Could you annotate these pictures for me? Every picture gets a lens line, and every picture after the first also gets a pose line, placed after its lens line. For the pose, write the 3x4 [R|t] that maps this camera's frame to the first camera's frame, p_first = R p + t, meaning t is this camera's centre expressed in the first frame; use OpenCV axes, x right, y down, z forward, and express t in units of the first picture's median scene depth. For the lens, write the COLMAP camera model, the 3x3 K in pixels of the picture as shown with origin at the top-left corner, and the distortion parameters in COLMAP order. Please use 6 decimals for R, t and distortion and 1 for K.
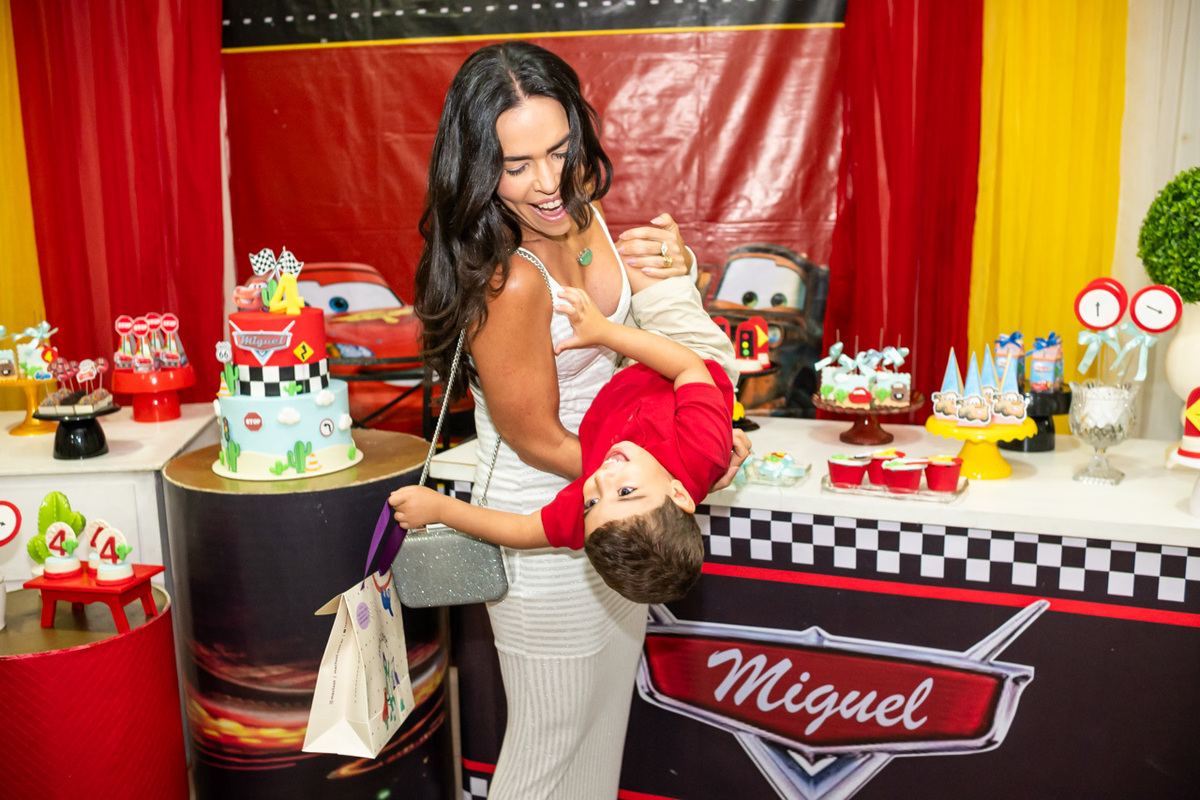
lens RADIAL K [[1116.0, 0, 600.8], [0, 1116.0, 381.7], [0, 0, 1]] dist [-0.065289, 0.017133]
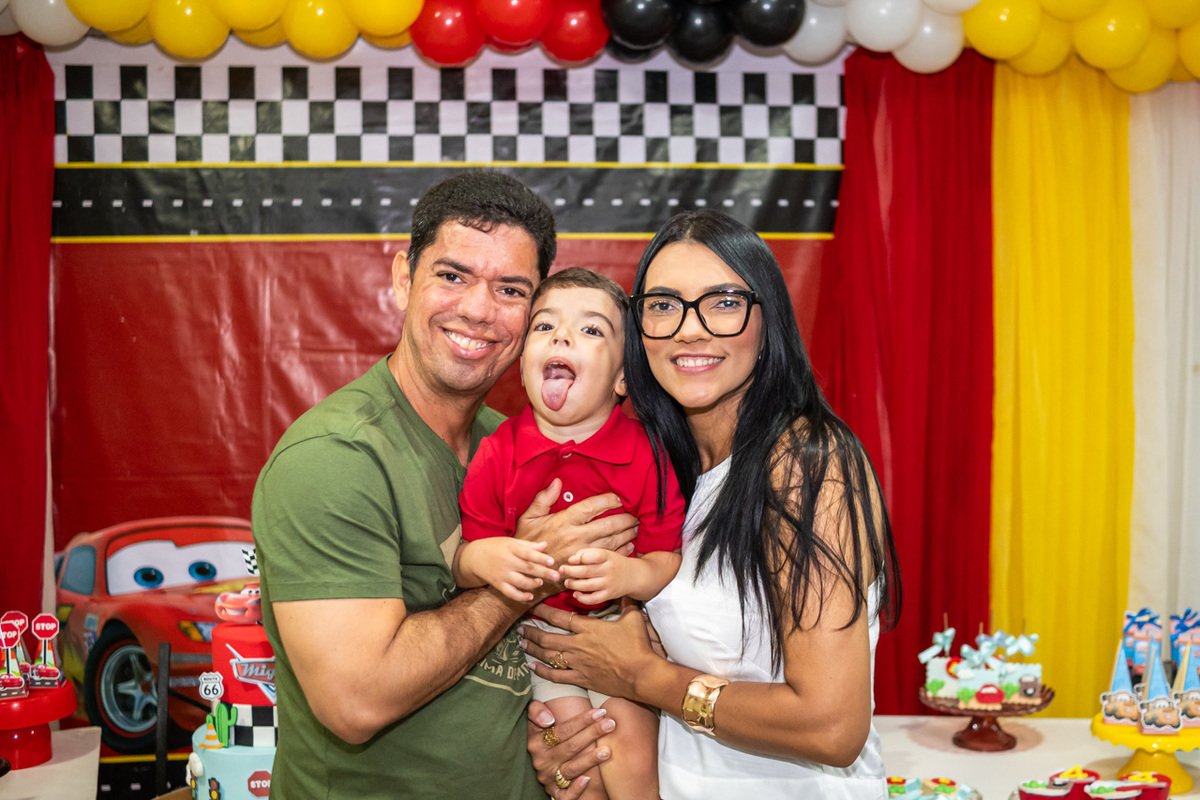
lens RADIAL K [[1310.4, 0, 600.0], [0, 1310.4, 400.0], [0, 0, 1]] dist [-0.056166, -0.010088]
pose [[0.967945, -0.001244, 0.251160, -0.287953], [0.035765, 0.990480, -0.132930, -0.084197], [-0.248603, 0.137652, 0.958774, 0.092734]]
